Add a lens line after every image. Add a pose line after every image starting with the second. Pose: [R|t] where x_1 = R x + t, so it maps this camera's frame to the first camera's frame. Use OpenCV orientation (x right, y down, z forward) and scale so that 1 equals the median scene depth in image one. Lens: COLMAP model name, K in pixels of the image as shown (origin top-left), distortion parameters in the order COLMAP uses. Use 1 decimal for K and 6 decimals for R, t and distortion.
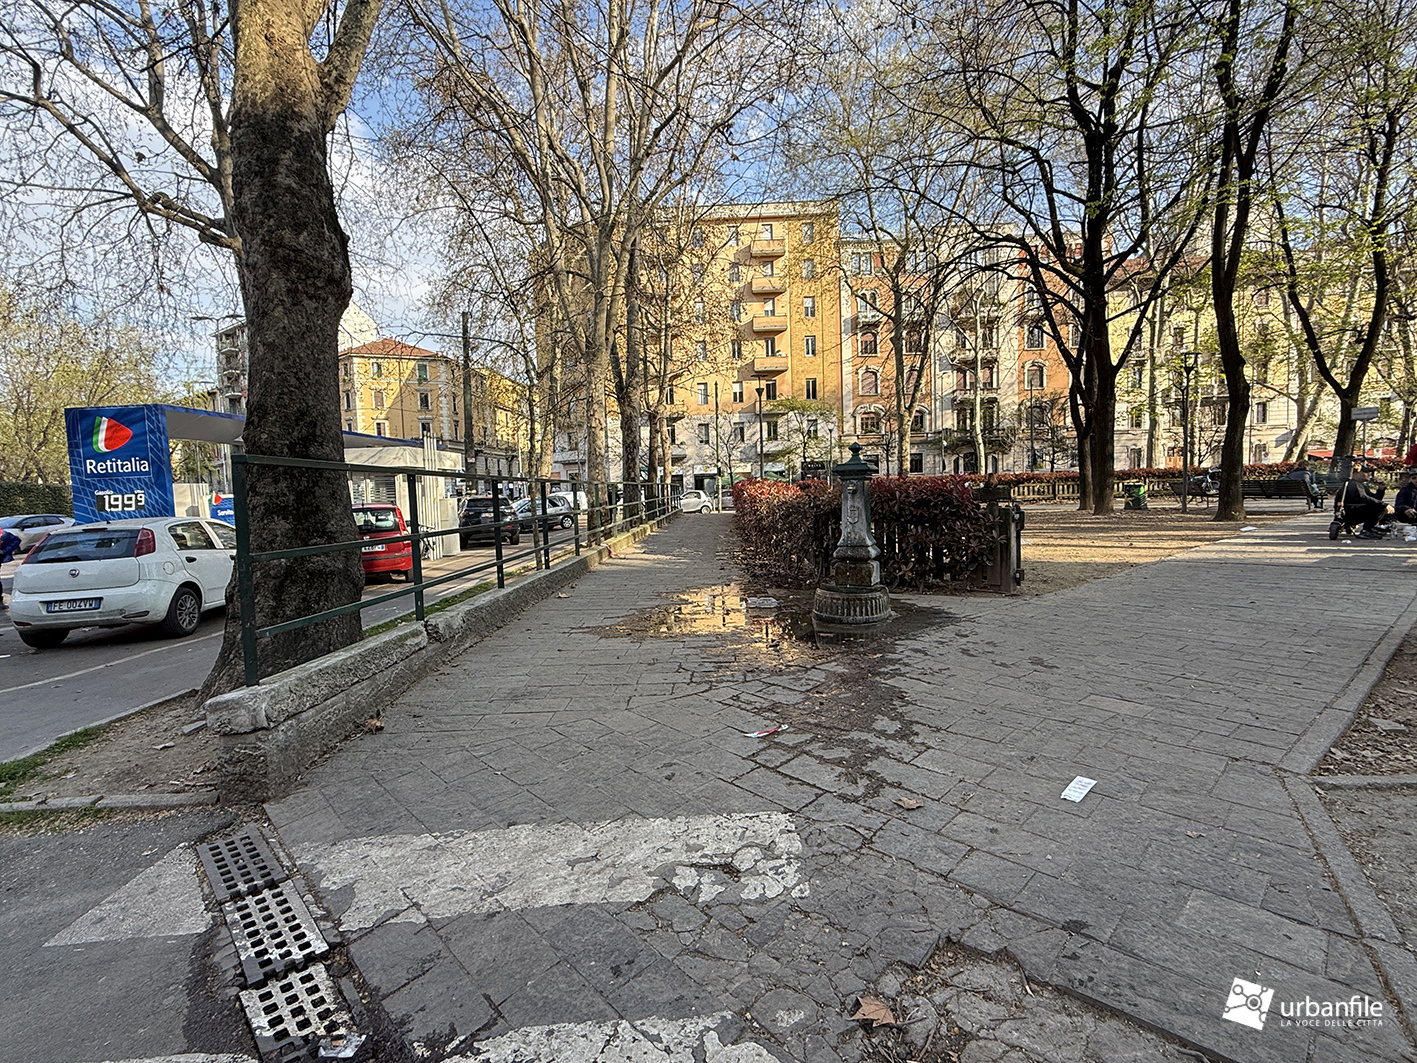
lens RADIAL K [[676.2, 0, 708.5], [0, 676.2, 531.5], [0, 0, 1]] dist [-0.000230, -0.000582]
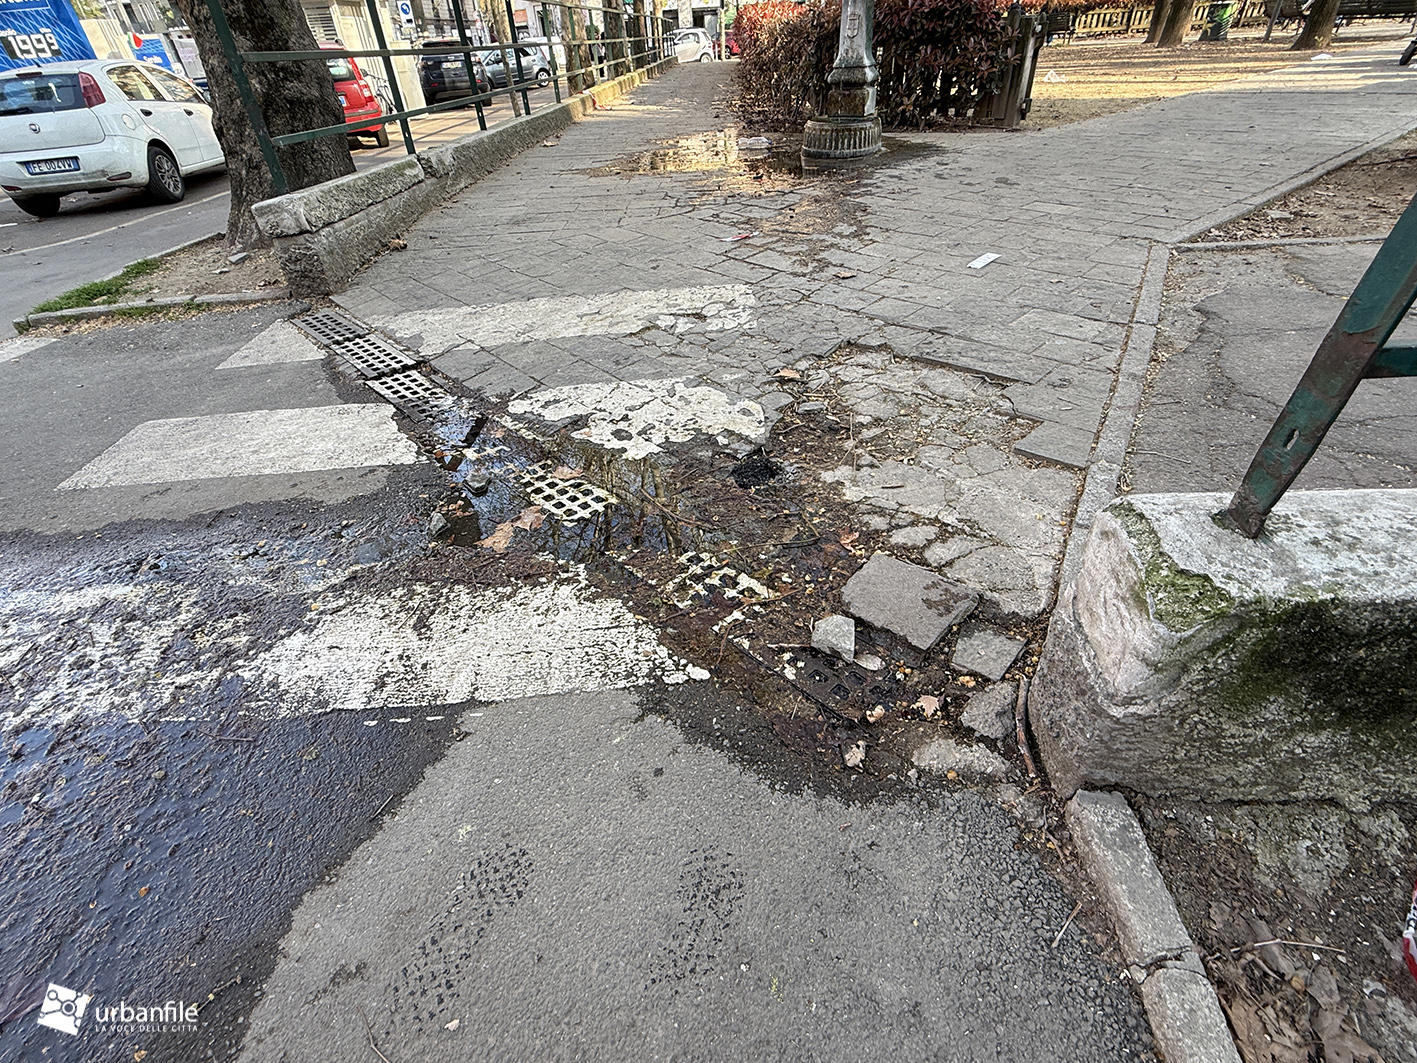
lens RADIAL K [[676.2, 0, 708.5], [0, 676.2, 531.5], [0, 0, 1]] dist [-0.000230, -0.000582]
pose [[0.999853, -0.010826, -0.013286, 0.044126], [0.016286, 0.841592, 0.539869, 0.097445], [0.005337, -0.540006, 0.841644, -0.244556]]
